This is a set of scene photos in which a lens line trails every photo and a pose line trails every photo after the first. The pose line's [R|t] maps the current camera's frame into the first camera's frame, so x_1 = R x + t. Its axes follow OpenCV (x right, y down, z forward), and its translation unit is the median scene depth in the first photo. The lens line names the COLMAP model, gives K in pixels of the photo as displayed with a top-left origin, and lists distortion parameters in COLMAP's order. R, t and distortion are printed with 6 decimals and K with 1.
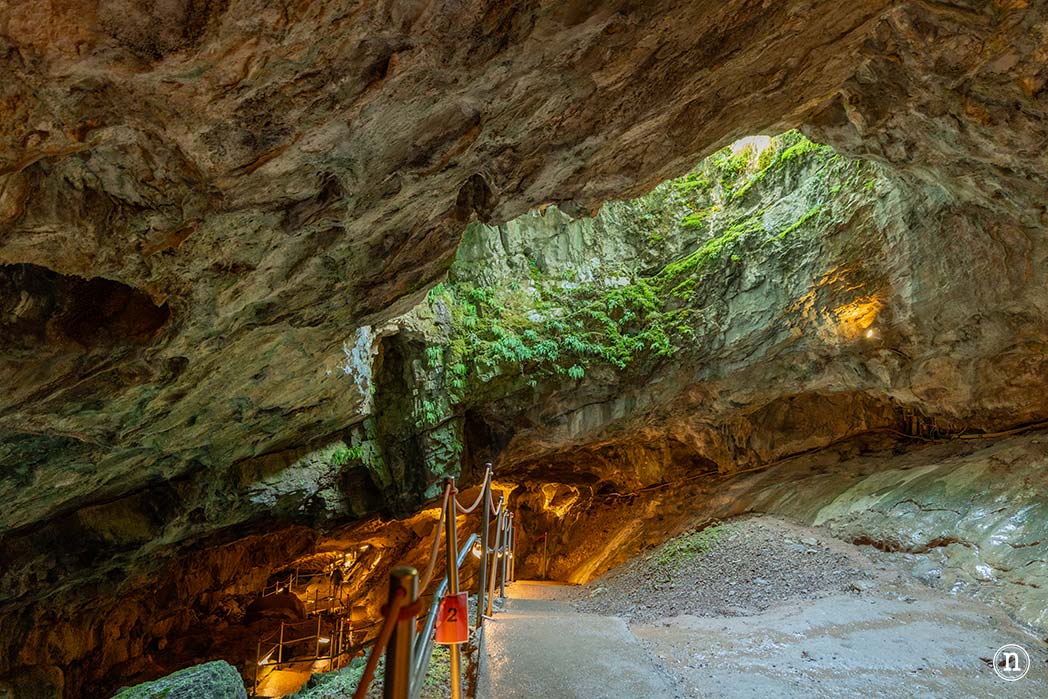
lens RADIAL K [[630.4, 0, 524.0], [0, 630.4, 349.5], [0, 0, 1]] dist [0.026046, 0.001591]
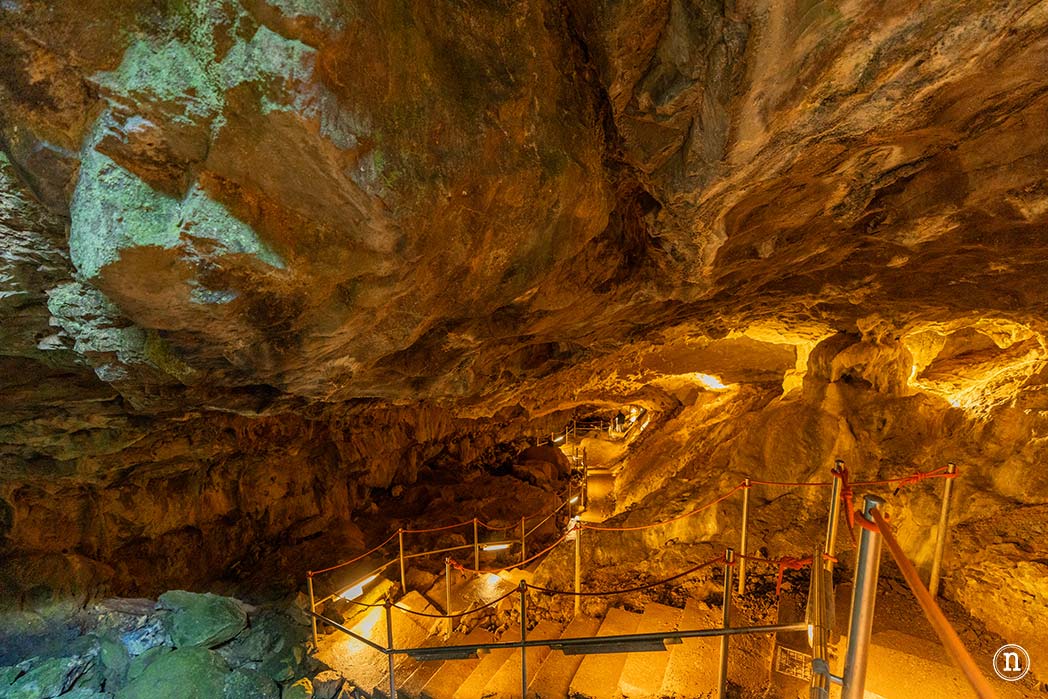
lens RADIAL K [[496.9, 0, 524.0], [0, 496.9, 349.5], [0, 0, 1]] dist [-0.022410, 0.000163]
pose [[0.858093, 0.027159, -0.512776, -0.013361], [0.076931, 0.980530, 0.180673, 0.102863], [0.507699, -0.194482, 0.839296, 0.412007]]
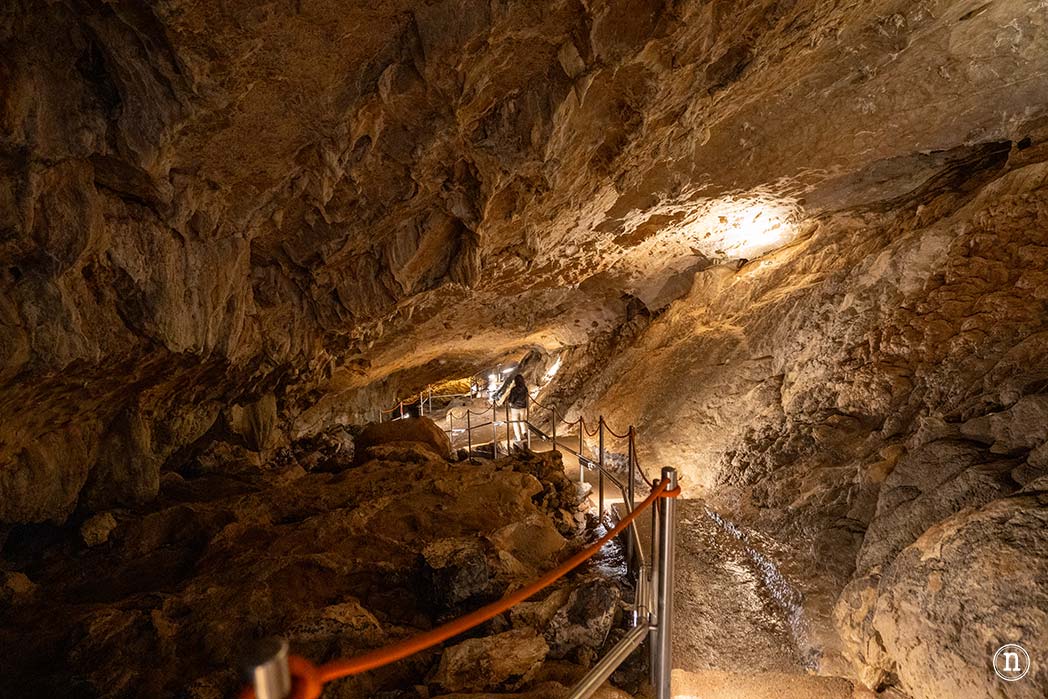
lens RADIAL K [[630.4, 0, 524.0], [0, 630.4, 349.5], [0, 0, 1]] dist [0.026046, 0.001591]
pose [[0.984187, -0.036622, -0.173304, -0.213641], [0.076730, 0.969977, 0.230775, 0.241408], [0.159650, -0.240423, 0.957449, 0.584483]]
